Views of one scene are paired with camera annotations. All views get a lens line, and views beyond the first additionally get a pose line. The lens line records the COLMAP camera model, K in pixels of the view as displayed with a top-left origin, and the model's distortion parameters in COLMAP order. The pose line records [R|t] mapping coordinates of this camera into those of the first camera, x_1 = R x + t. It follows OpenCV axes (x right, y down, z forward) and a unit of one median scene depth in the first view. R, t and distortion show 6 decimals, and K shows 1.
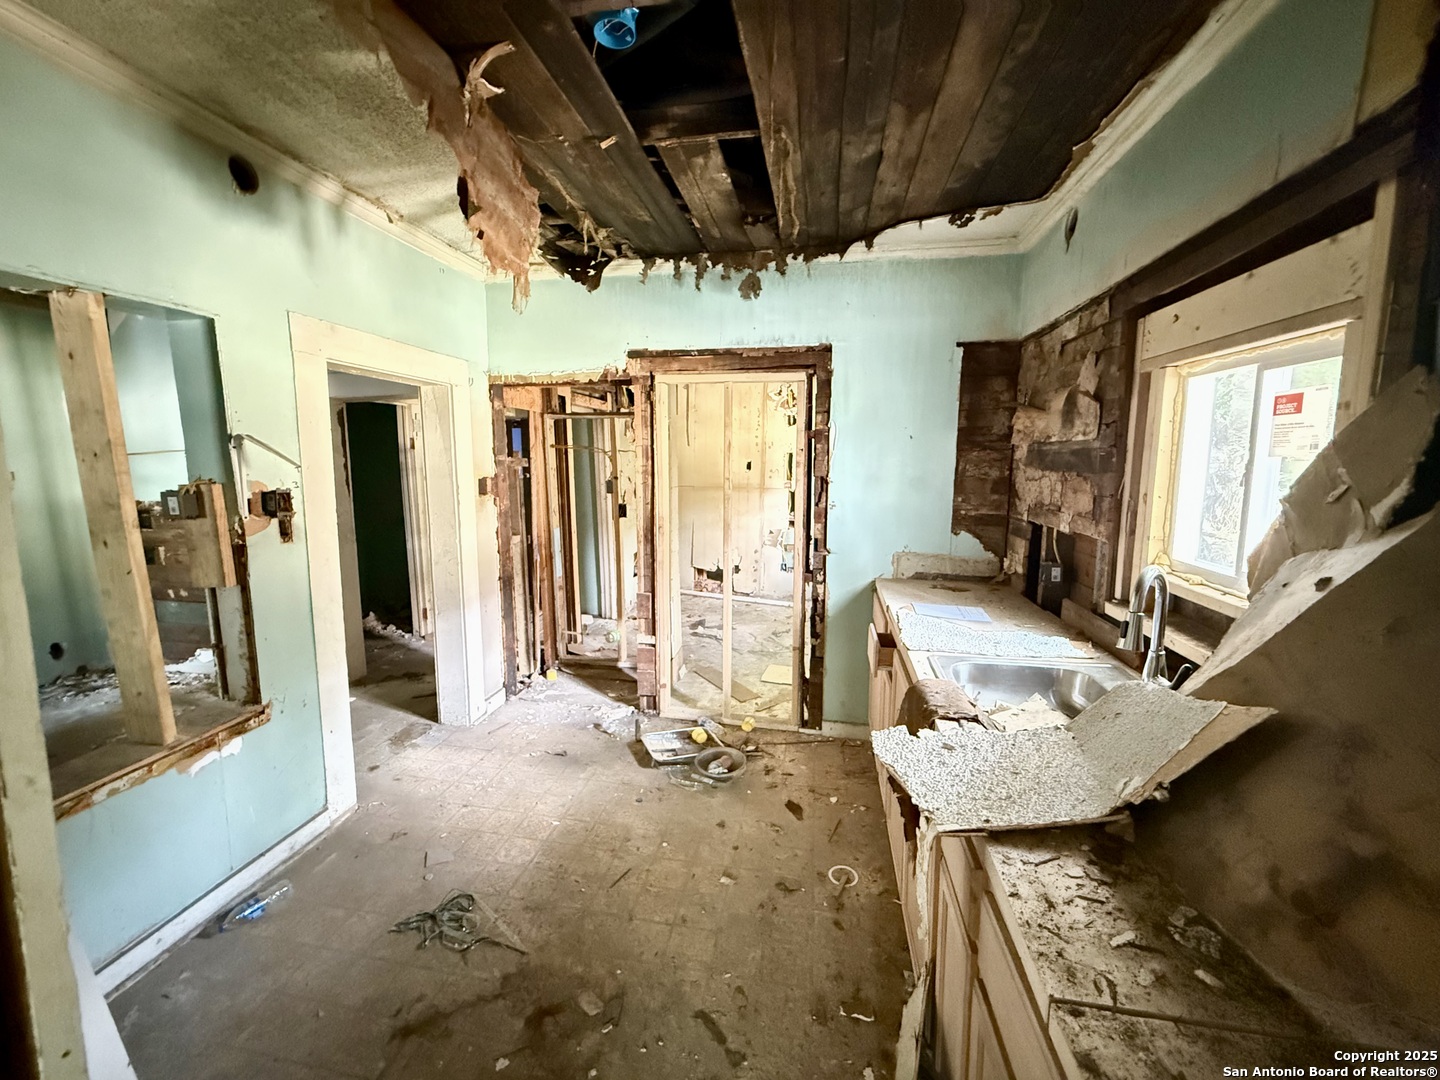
lens RADIAL K [[574.7, 0, 716.5], [0, 574.7, 538.5], [0, 0, 1]] dist [-0.000321, 0.000471]
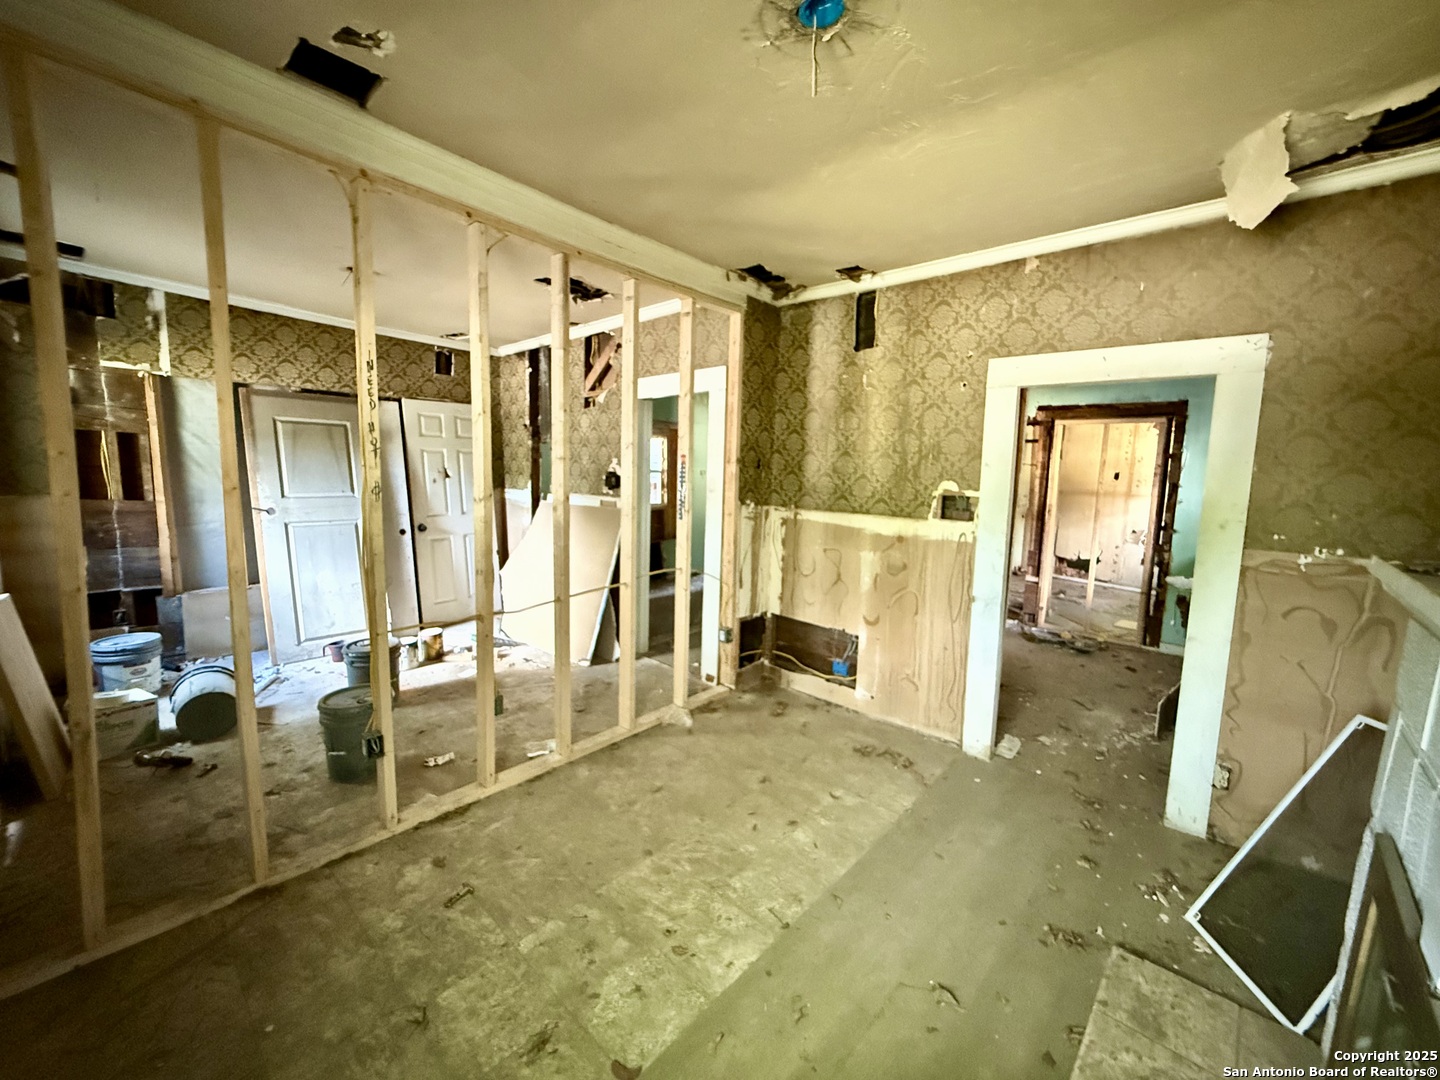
lens RADIAL K [[574.7, 0, 715.9], [0, 574.7, 535.2], [0, 0, 1]] dist [-0.000321, 0.000471]
pose [[0.852931, 0.078696, -0.516057, -0.058602], [-0.087475, 0.996140, 0.007330, 0.126154], [0.514642, 0.038890, 0.856523, -0.942499]]
